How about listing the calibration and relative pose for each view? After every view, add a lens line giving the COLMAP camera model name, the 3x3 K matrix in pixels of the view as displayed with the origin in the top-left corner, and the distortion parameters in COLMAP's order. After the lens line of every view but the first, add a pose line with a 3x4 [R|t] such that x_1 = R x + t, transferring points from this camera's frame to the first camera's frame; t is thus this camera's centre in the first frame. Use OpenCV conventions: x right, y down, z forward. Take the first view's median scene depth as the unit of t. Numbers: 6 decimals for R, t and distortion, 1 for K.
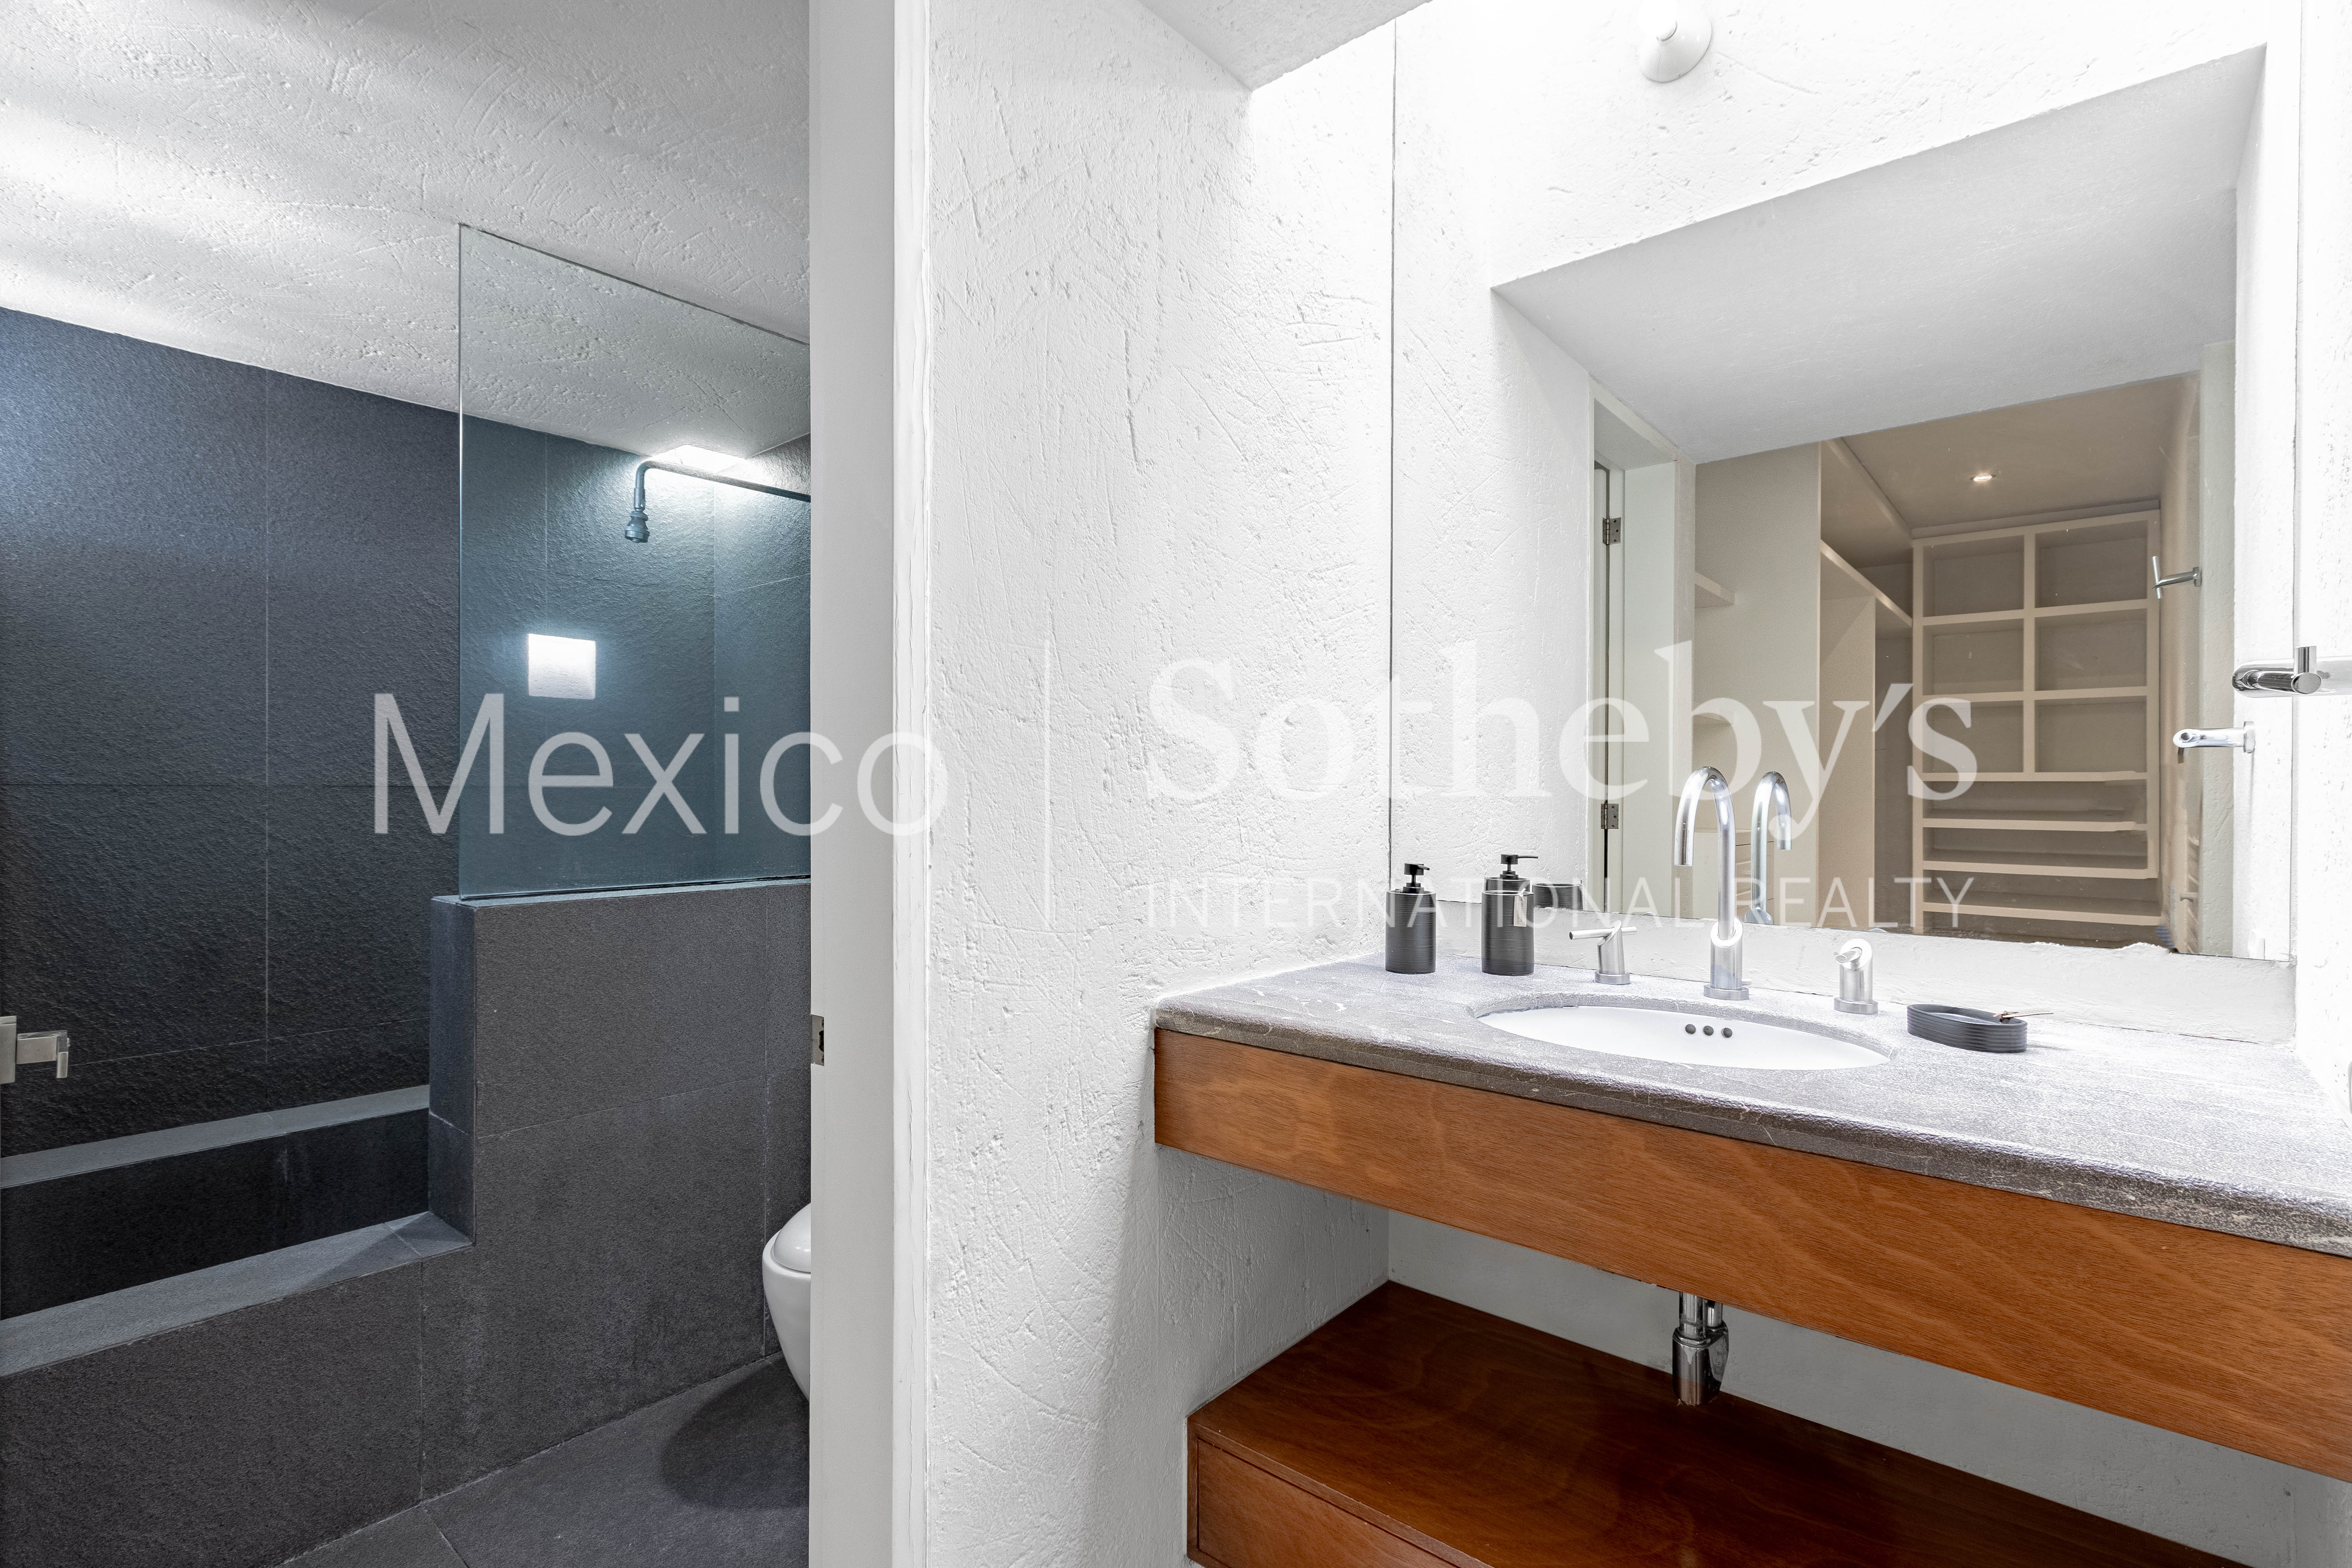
lens RADIAL K [[1104.0, 0, 1183.8], [0, 1104.0, 796.6], [0, 0, 1]] dist [0.002157, 0.000523]
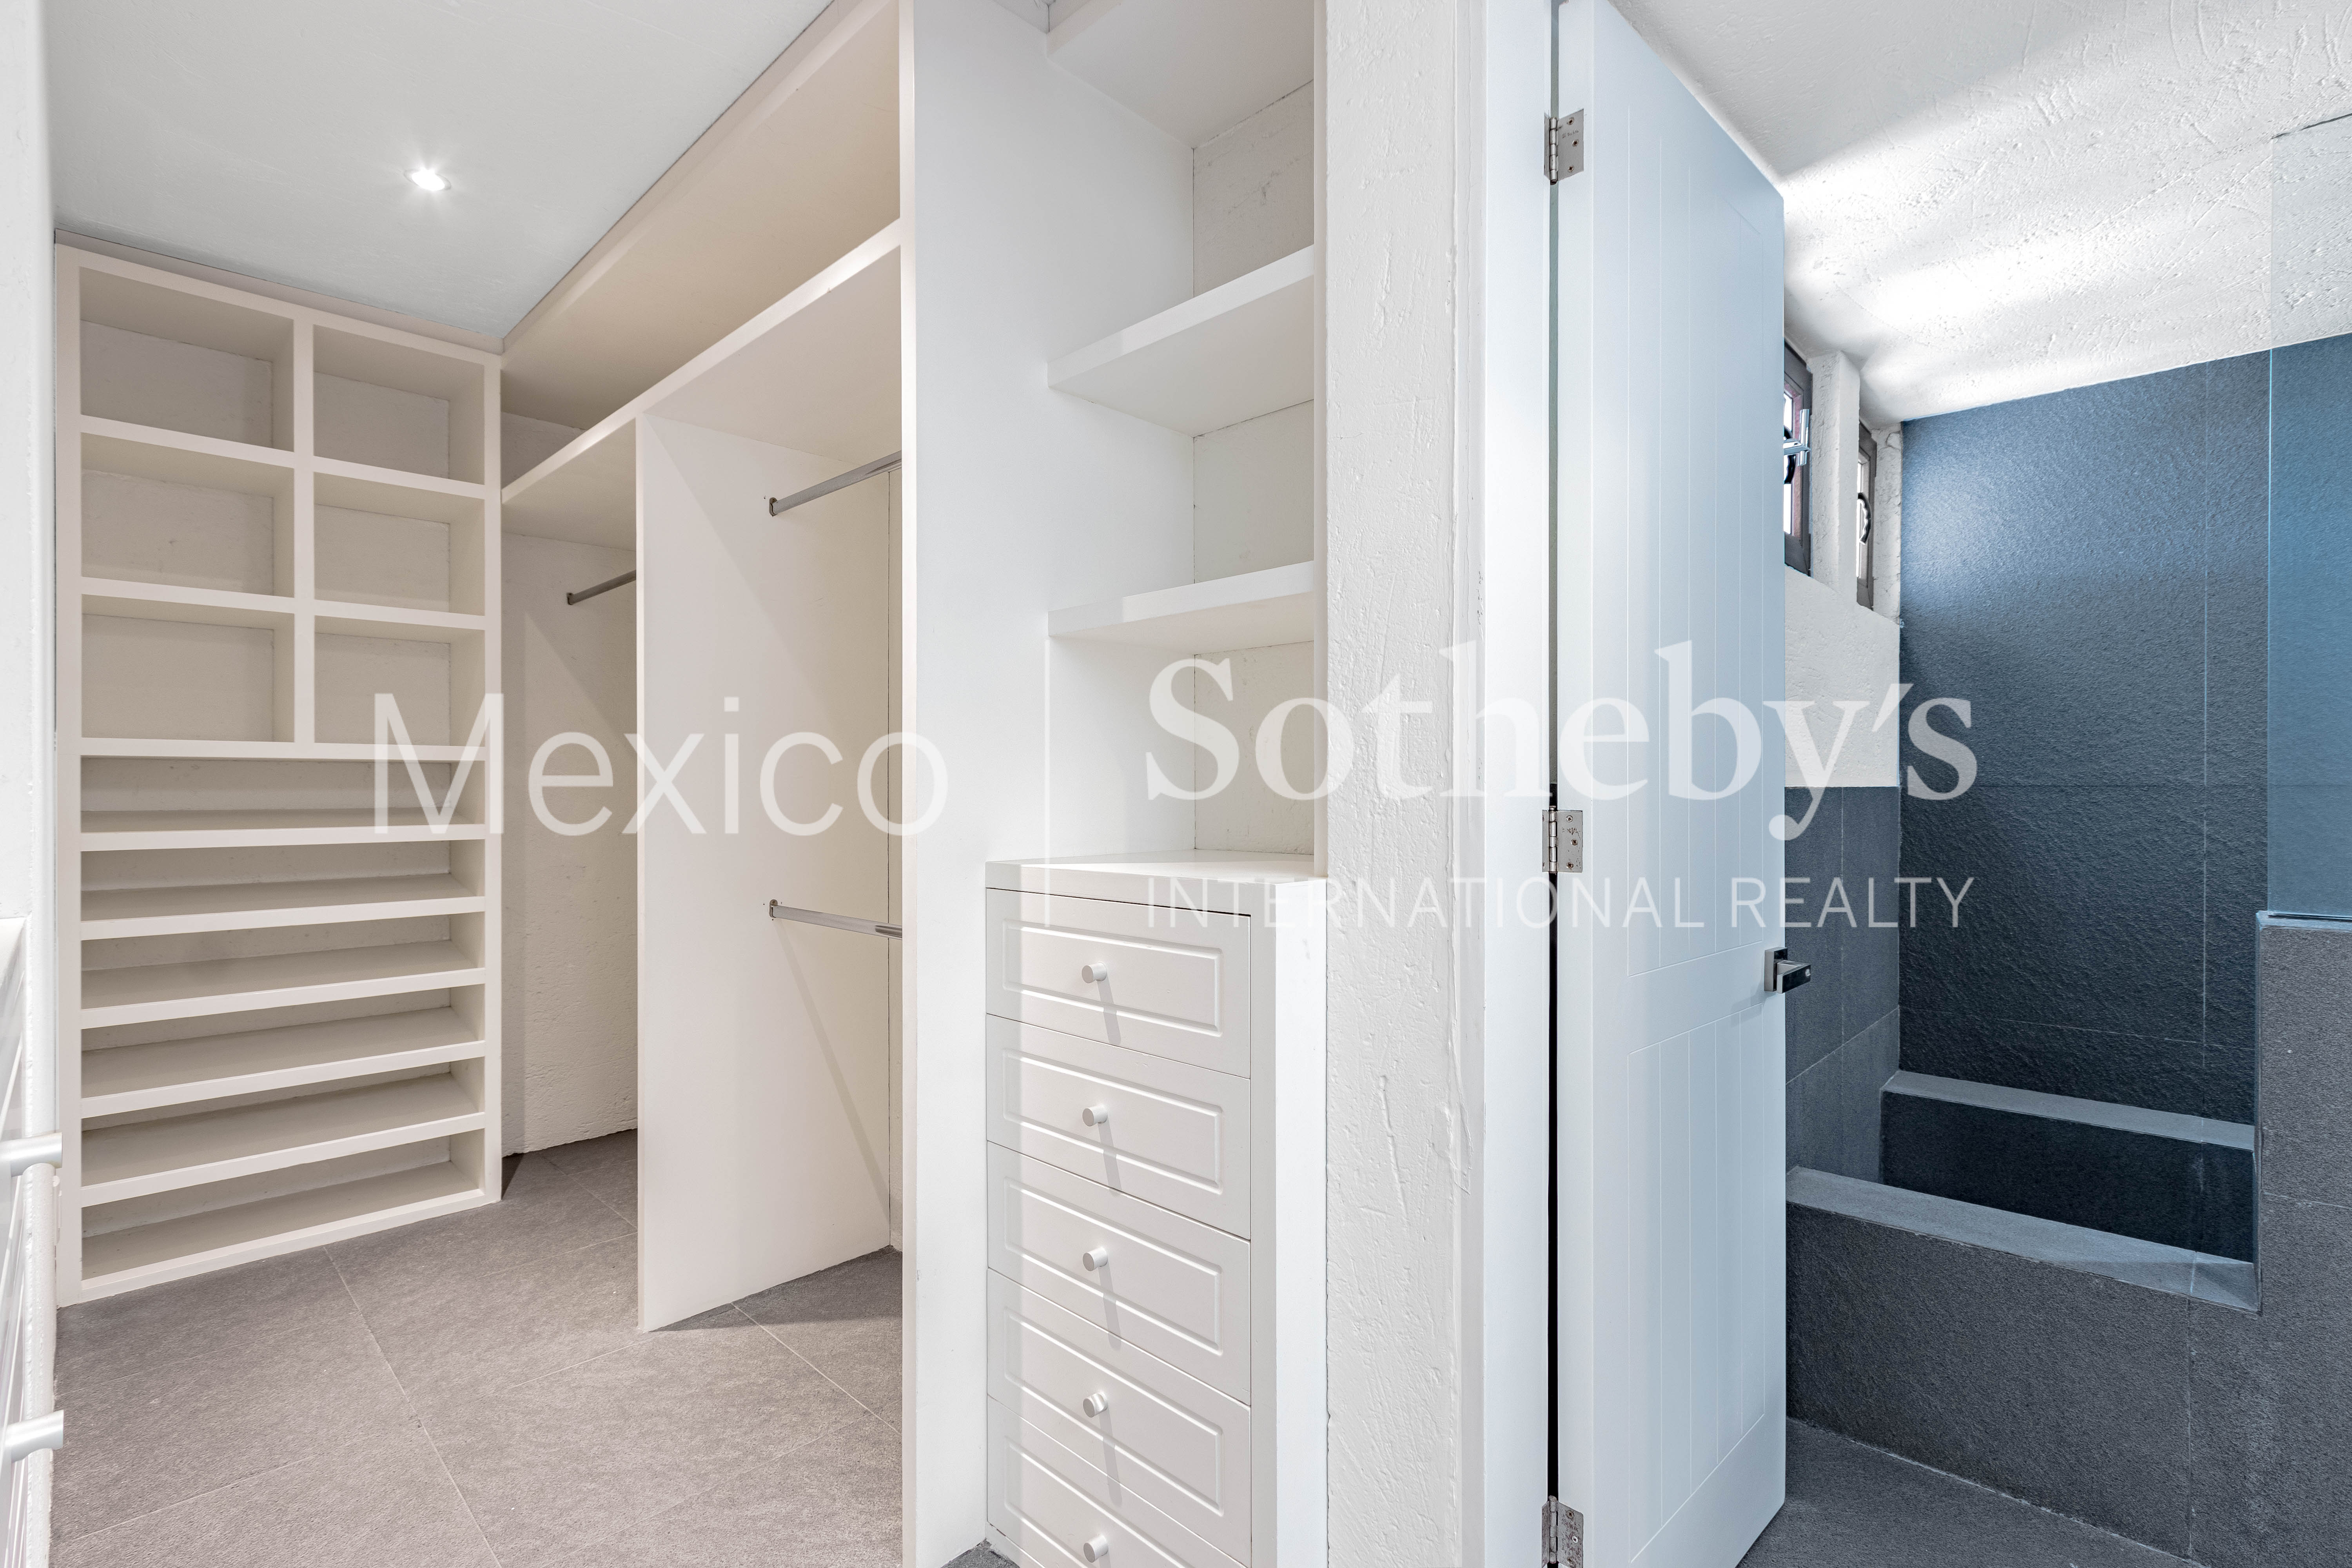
lens RADIAL K [[1104.0, 0, 1183.8], [0, 1104.0, 796.6], [0, 0, 1]] dist [0.002157, 0.000523]
pose [[-0.079527, 0.005010, -0.996820, 0.251905], [-0.005024, 0.999973, 0.005427, -0.001144], [0.996820, 0.005439, -0.079499, 0.195217]]
